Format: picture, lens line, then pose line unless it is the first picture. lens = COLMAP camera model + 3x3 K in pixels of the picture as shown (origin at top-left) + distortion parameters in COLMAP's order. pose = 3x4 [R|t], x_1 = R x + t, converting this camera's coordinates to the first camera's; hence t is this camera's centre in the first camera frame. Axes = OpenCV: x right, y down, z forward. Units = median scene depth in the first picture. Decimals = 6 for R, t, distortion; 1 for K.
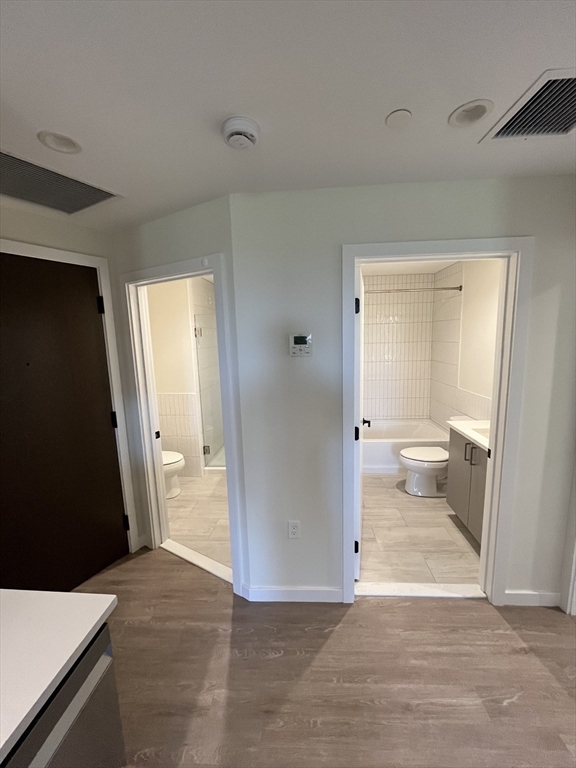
lens RADIAL K [[312.6, 0, 288.0], [0, 312.6, 384.0], [0, 0, 1]] dist [0.001132, -0.000058]
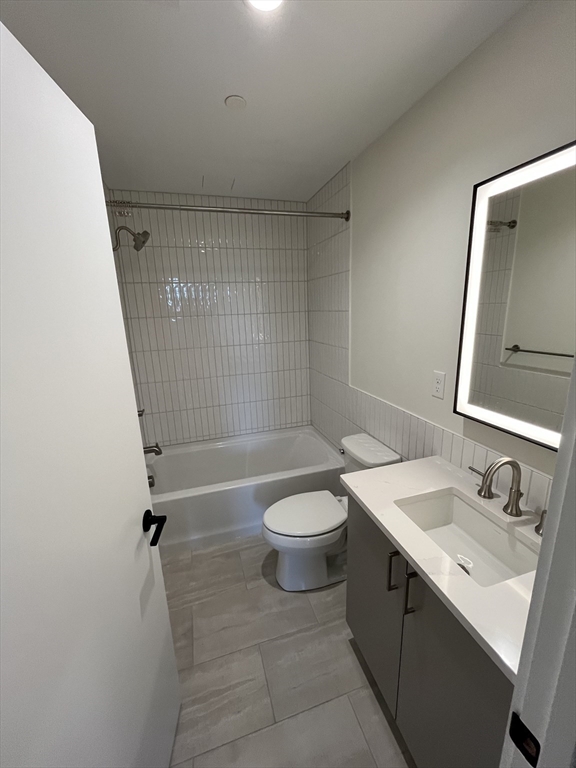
lens RADIAL K [[312.6, 0, 288.0], [0, 312.6, 384.0], [0, 0, 1]] dist [0.001132, -0.000058]
pose [[0.938146, -0.086988, 0.335136, 0.273480], [0.058116, 0.993755, 0.095256, -0.070965], [-0.341329, -0.069887, 0.937342, 0.567984]]
